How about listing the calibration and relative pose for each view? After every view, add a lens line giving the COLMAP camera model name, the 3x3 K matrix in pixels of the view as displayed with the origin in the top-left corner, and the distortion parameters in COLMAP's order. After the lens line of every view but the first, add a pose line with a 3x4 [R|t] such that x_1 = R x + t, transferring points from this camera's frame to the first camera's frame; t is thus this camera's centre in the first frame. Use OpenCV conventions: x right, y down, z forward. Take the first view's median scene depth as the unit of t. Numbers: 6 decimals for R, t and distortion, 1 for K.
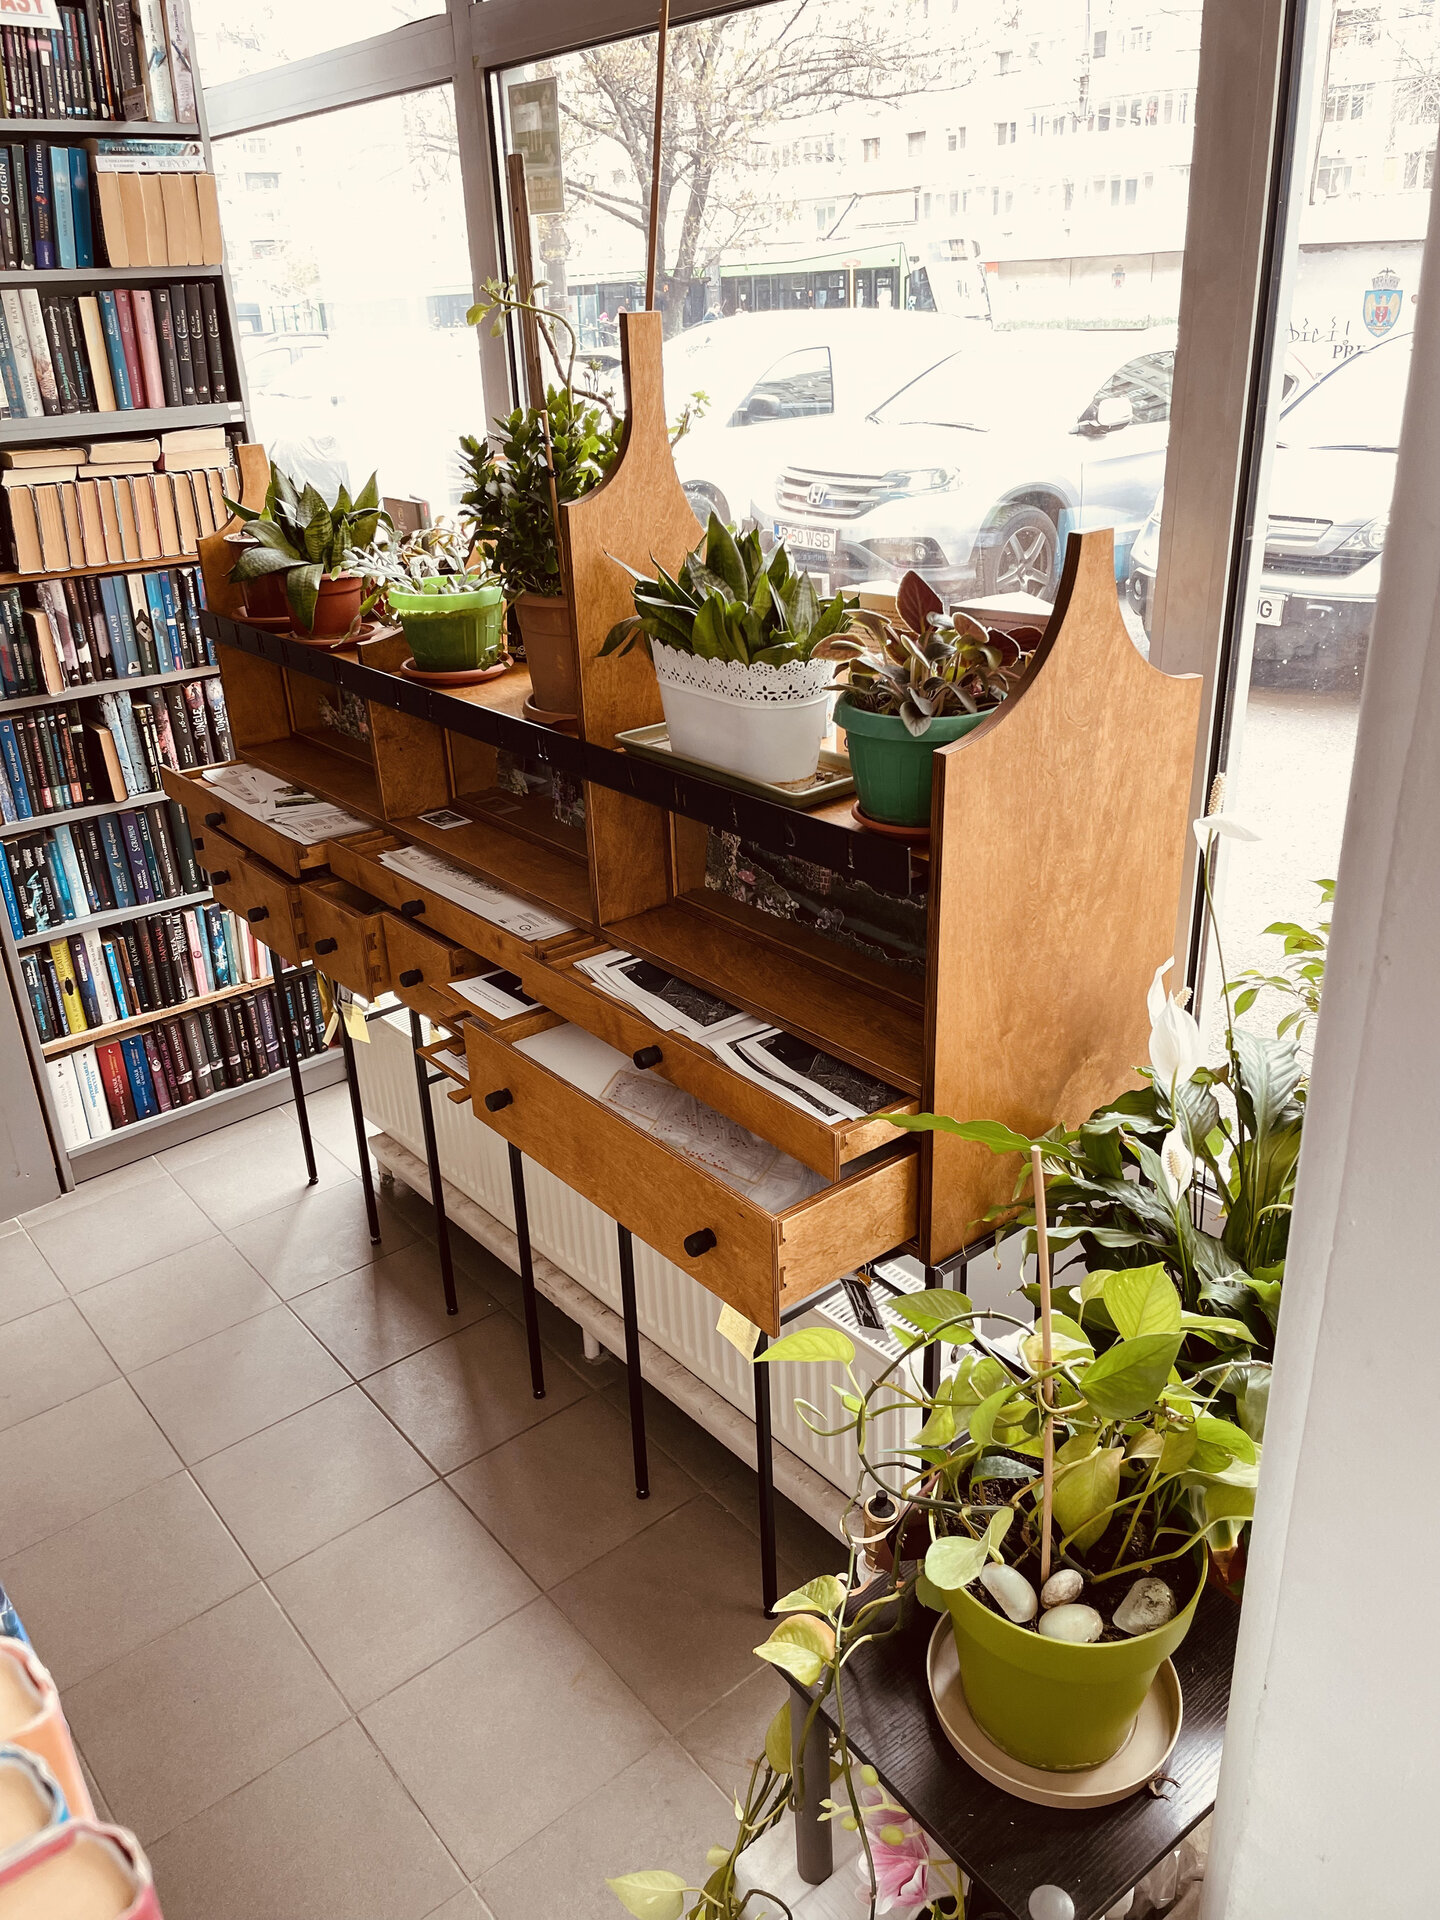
lens RADIAL K [[1472.6, 0, 725.7], [0, 1472.6, 953.9], [0, 0, 1]] dist [0.006139, 0.000257]
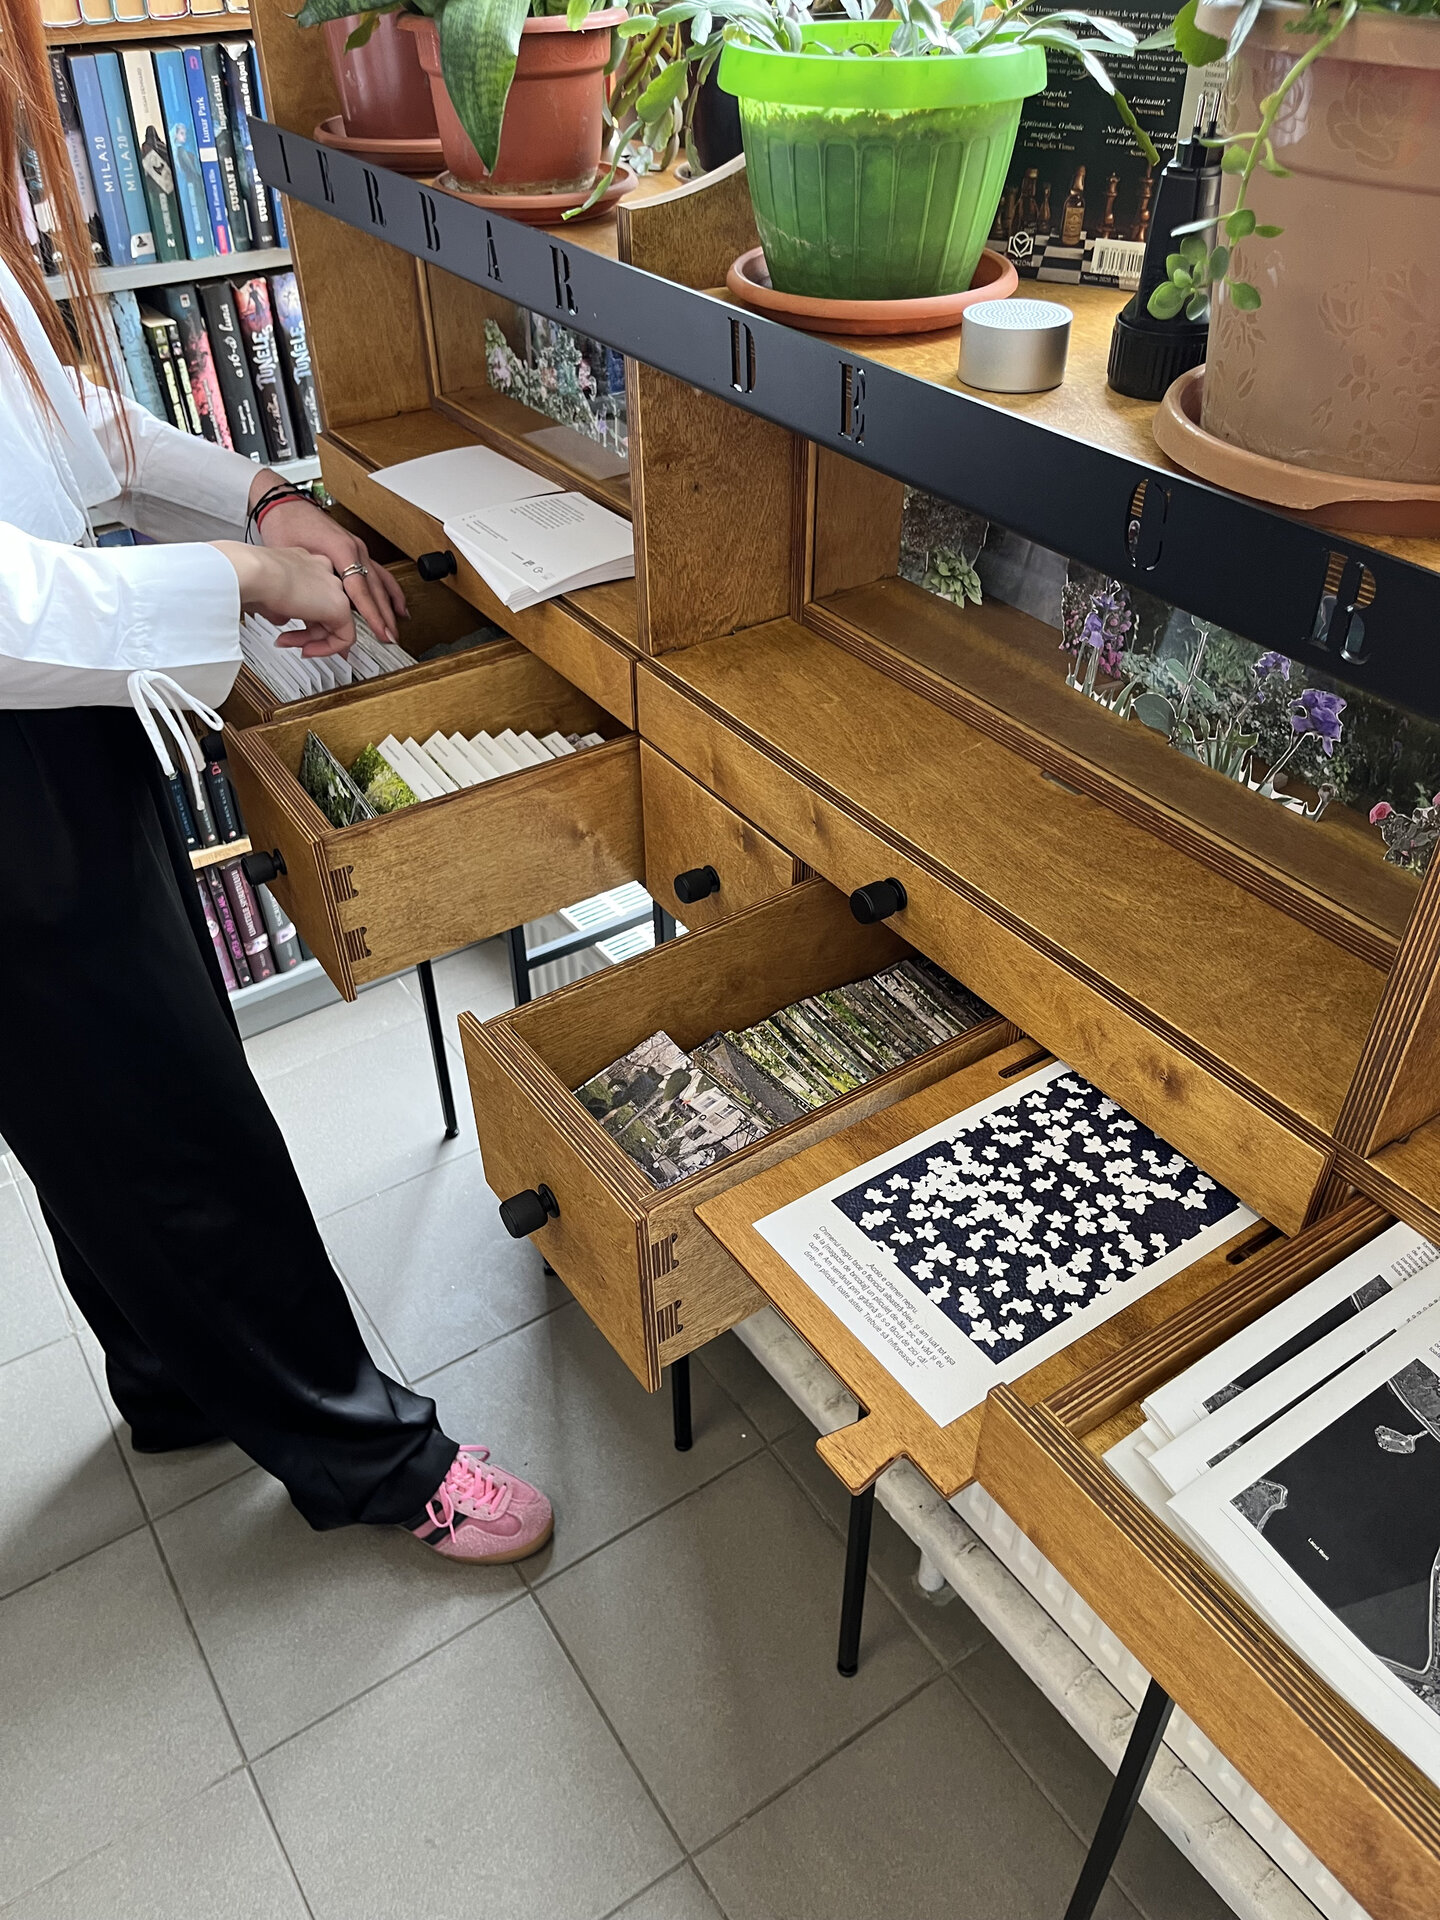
lens RADIAL K [[1437.1, 0, 716.1], [0, 1437.1, 967.4], [0, 0, 1]] dist [-0.006709, -0.009847]
pose [[0.994795, 0.081292, -0.061442, -0.140289], [-0.062804, 0.963959, 0.258531, -0.088568], [0.080244, -0.253326, 0.964047, 0.448581]]
